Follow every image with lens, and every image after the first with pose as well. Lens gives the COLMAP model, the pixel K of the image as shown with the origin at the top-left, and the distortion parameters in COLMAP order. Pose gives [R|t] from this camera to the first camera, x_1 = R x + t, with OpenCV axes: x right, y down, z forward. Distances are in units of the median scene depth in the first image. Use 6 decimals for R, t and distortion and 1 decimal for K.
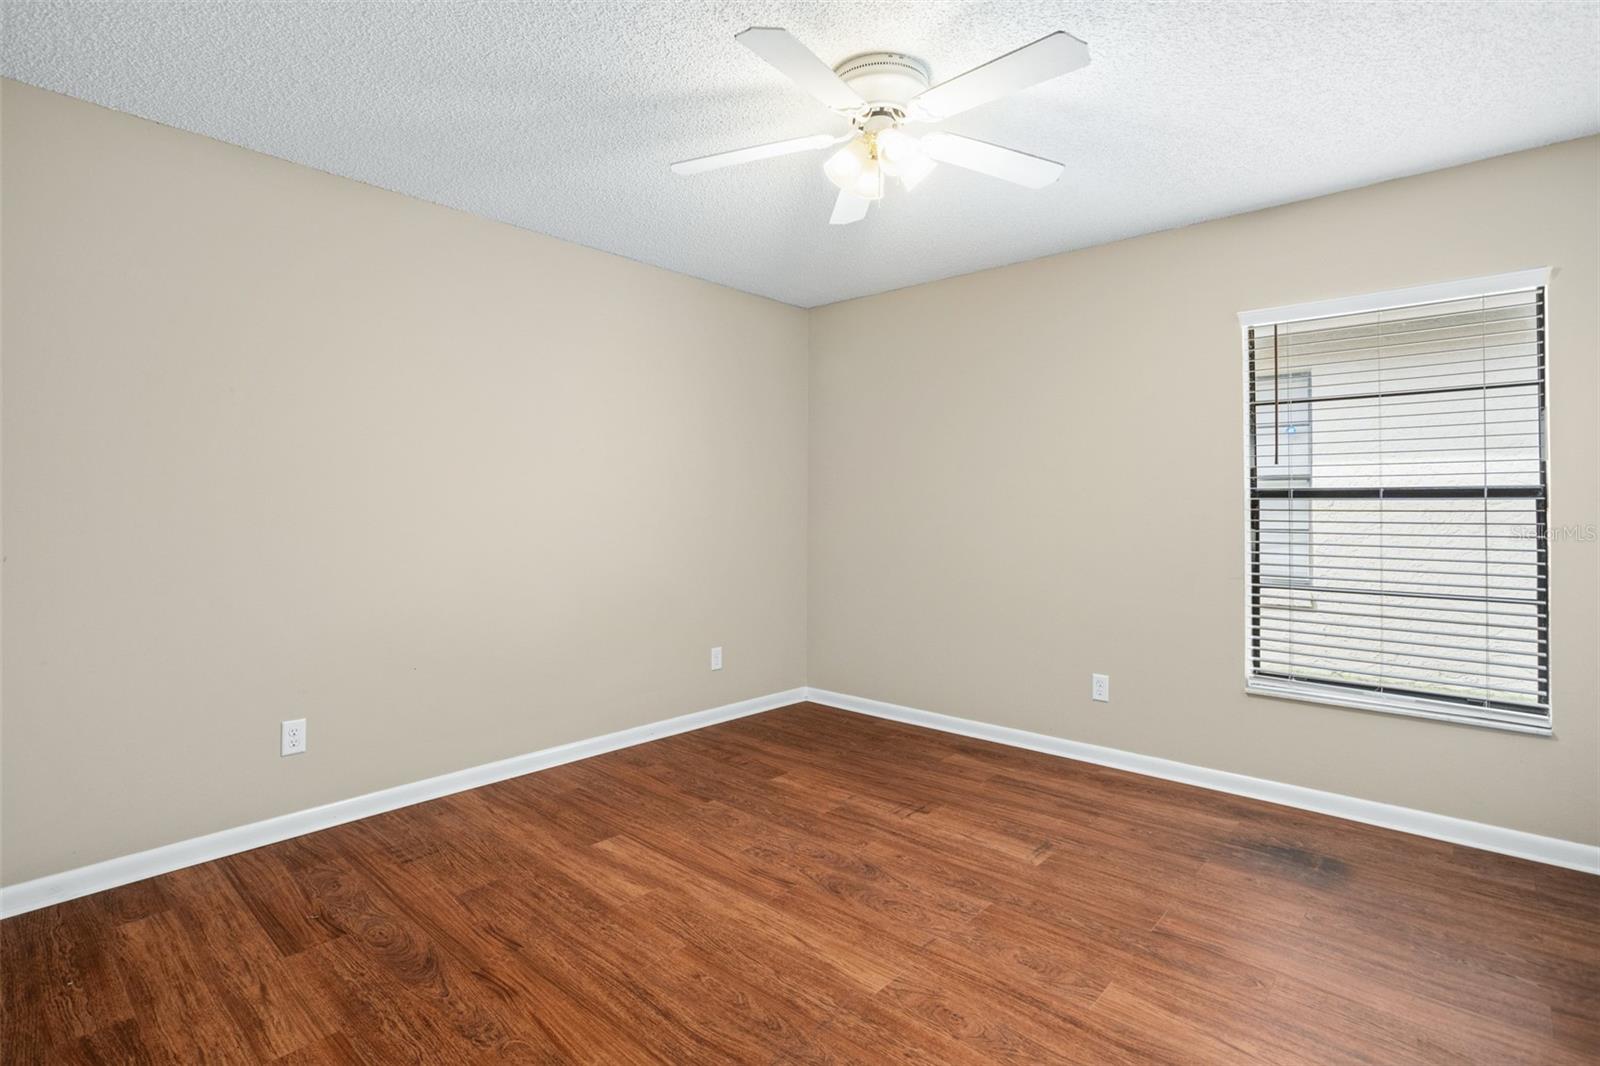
lens RADIAL K [[773.6, 0, 797.0], [0, 773.6, 517.9], [0, 0, 1]] dist [-0.035420, 0.021125]
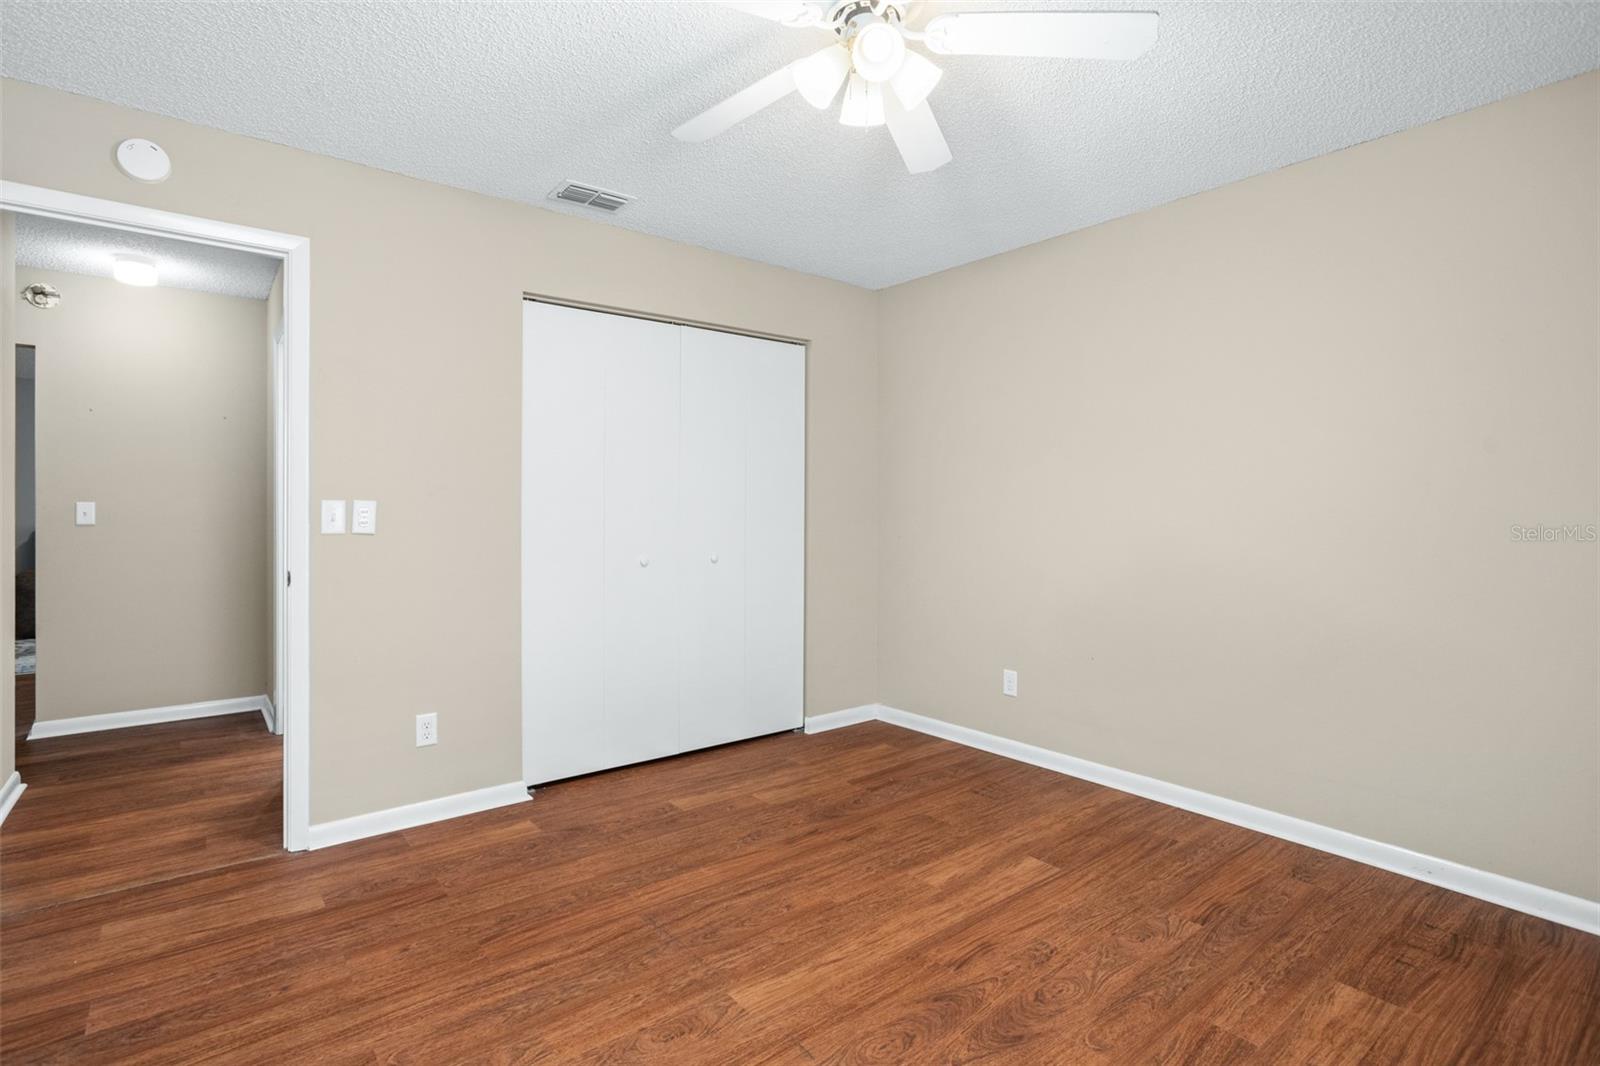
lens RADIAL K [[773.6, 0, 797.0], [0, 773.6, 517.9], [0, 0, 1]] dist [-0.035420, 0.021125]
pose [[-0.161189, 0.007801, -0.986893, 0.867228], [-0.015925, 0.999818, 0.010504, -0.013177], [0.986795, 0.017410, -0.161035, 1.000180]]
